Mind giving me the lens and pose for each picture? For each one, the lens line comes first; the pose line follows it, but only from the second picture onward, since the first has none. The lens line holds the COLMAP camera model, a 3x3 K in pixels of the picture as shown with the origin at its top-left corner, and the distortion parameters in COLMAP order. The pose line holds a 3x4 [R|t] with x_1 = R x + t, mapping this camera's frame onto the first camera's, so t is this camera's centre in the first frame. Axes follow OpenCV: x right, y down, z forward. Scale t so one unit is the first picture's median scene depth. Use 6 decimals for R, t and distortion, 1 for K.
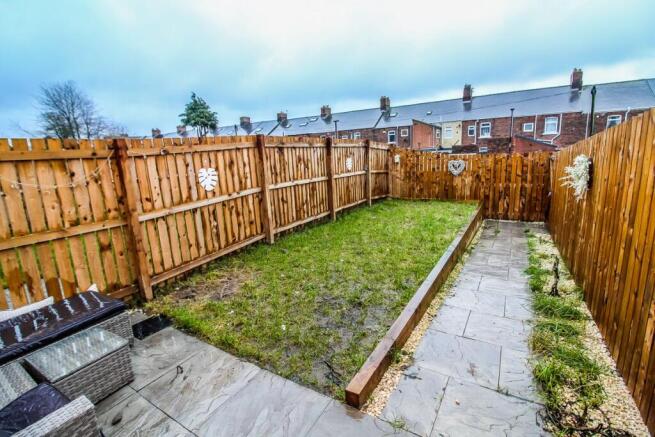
lens RADIAL K [[304.8, 0, 327.5], [0, 304.8, 218.5], [0, 0, 1]] dist [-0.000757, -0.000062]
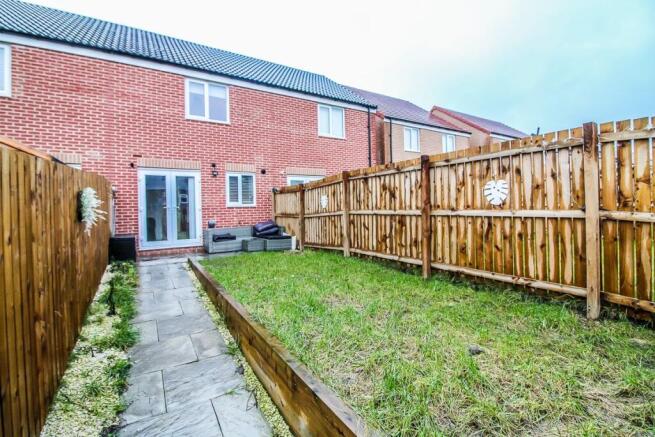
lens RADIAL K [[304.8, 0, 327.5], [0, 304.8, 218.5], [0, 0, 1]] dist [-0.000757, -0.000062]
pose [[-0.447876, 0.077270, -0.890750, 0.820885], [-0.151685, 0.975250, 0.160869, -0.226575], [0.881135, 0.207163, -0.425071, 1.265257]]
